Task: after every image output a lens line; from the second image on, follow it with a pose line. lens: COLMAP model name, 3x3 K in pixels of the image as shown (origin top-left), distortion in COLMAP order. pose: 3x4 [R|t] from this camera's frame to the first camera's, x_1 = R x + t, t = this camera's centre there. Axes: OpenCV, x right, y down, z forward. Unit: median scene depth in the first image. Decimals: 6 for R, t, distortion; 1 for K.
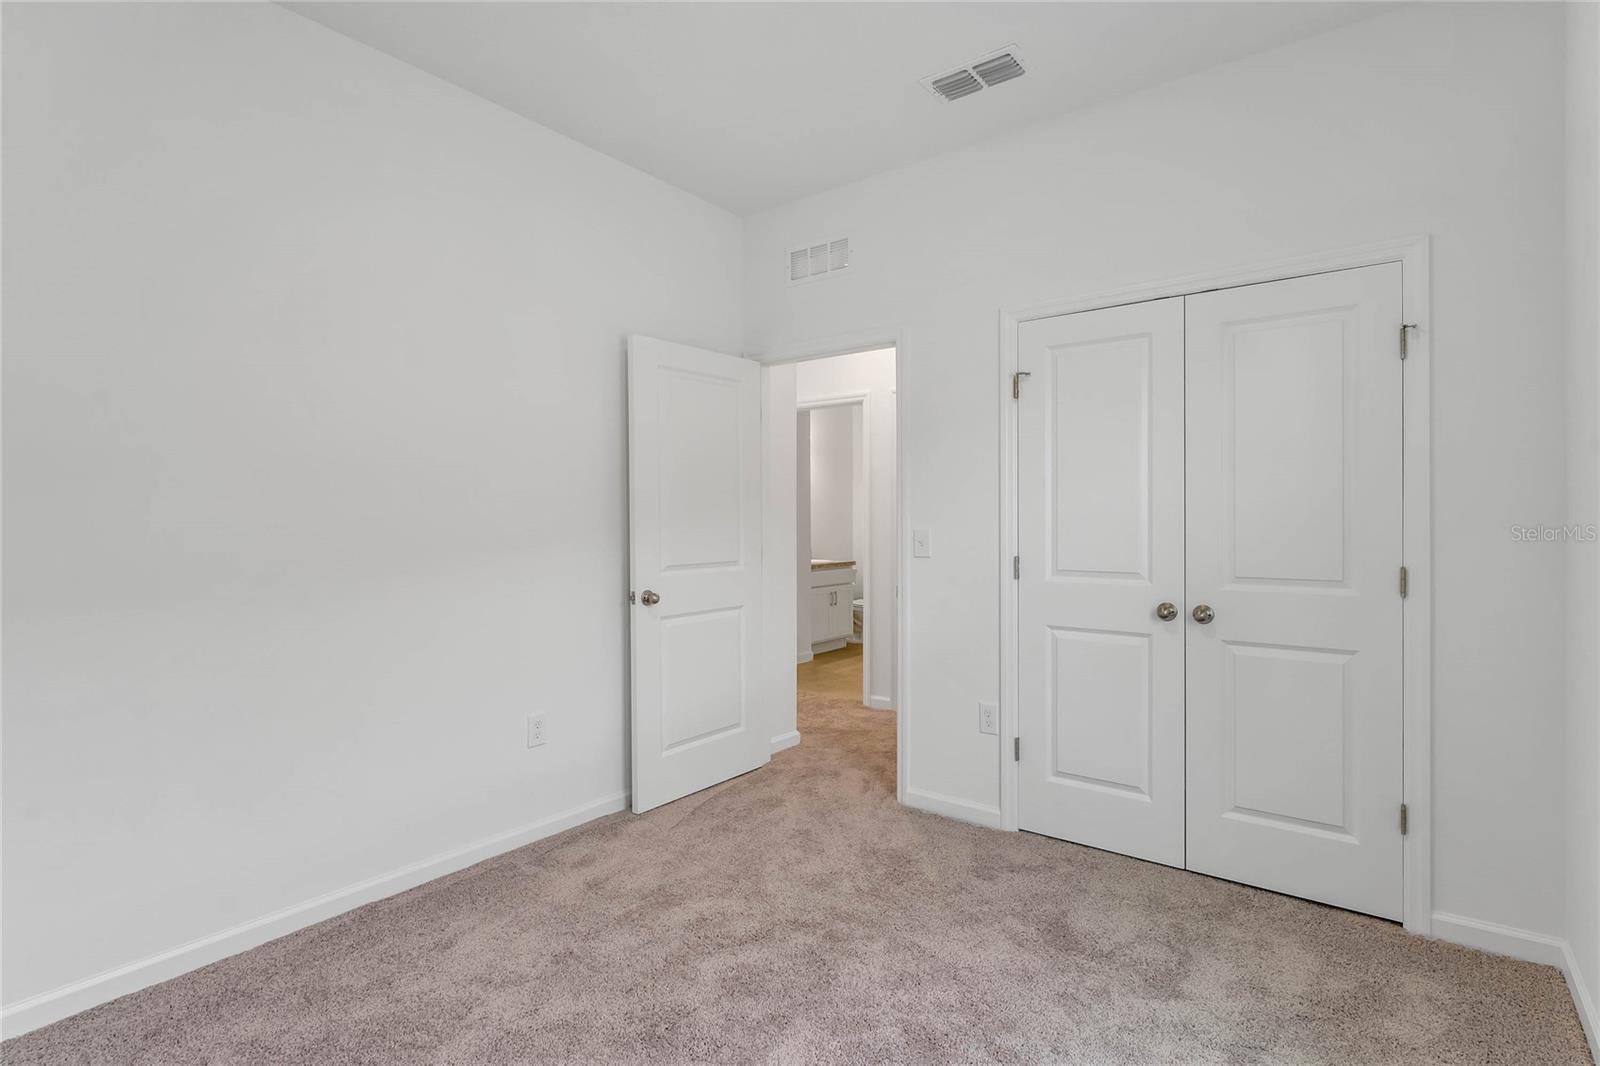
lens RADIAL K [[798.3, 0, 797.3], [0, 798.3, 527.2], [0, 0, 1]] dist [0.000282, -0.000169]
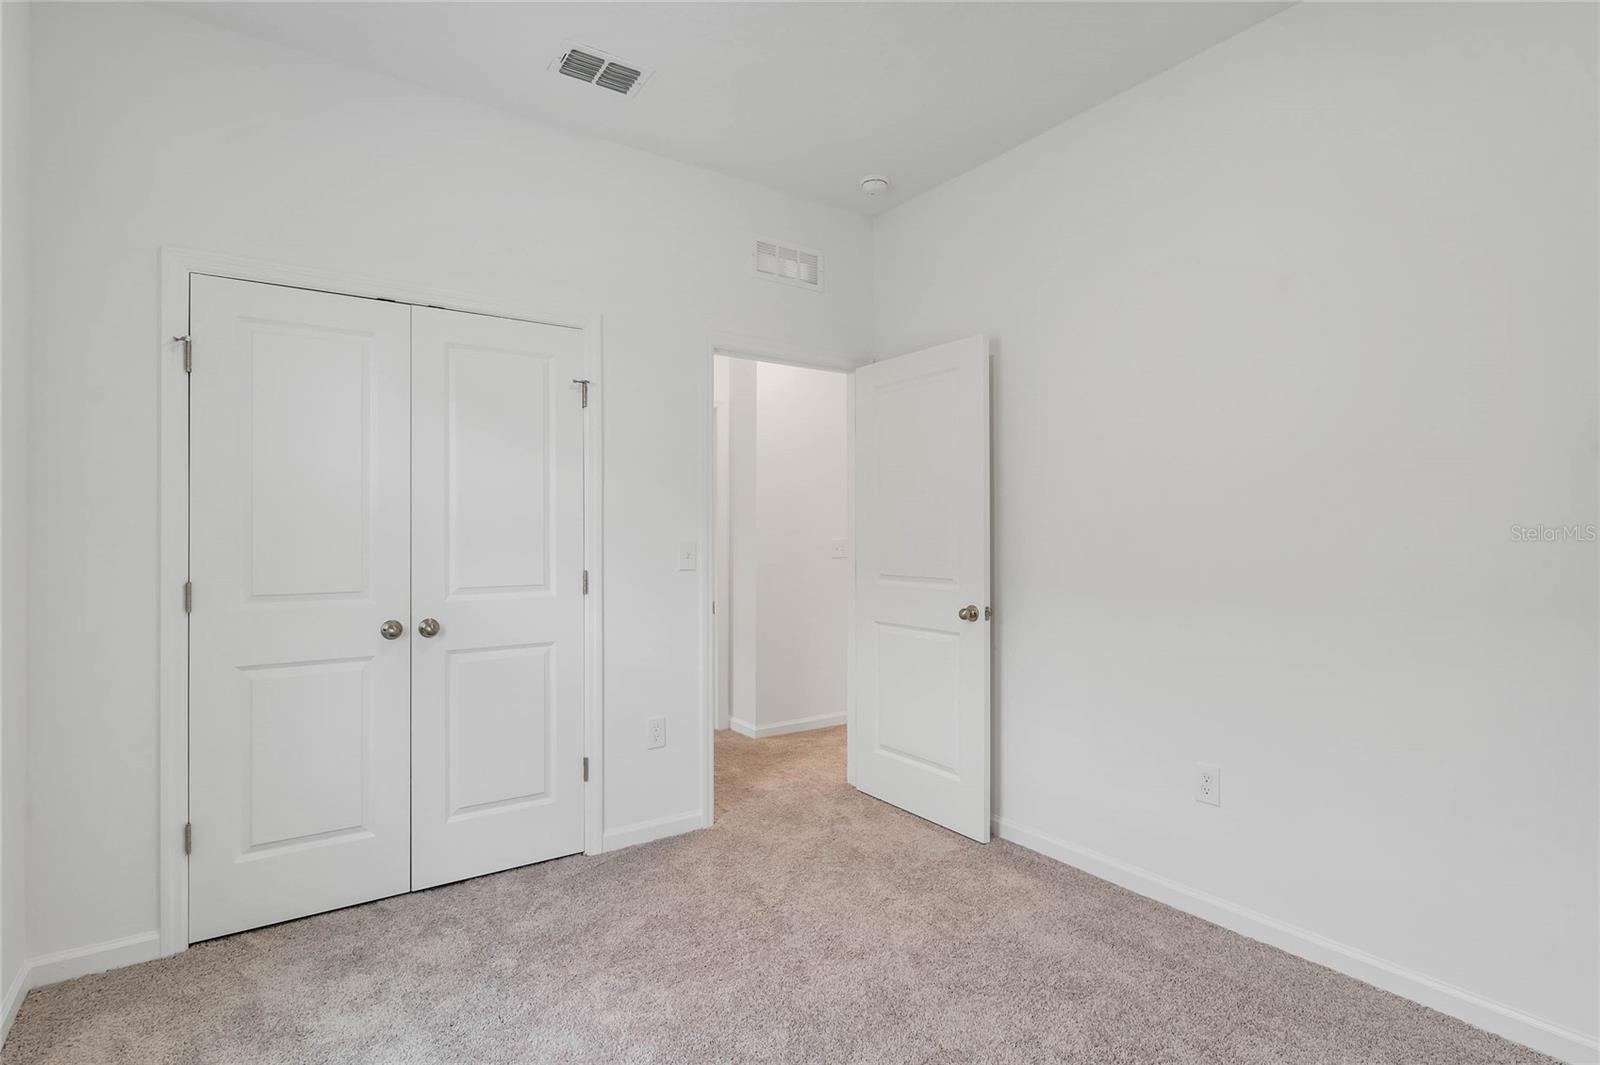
lens RADIAL K [[813.1, 0, 800.0], [0, 813.1, 532.5], [0, 0, 1]] dist [-0.001437, -0.000929]
pose [[0.300002, -0.001117, 0.953938, -0.320313], [0.011340, 0.999933, -0.002395, -0.002396], [-0.953871, 0.011537, 0.299994, 0.245733]]
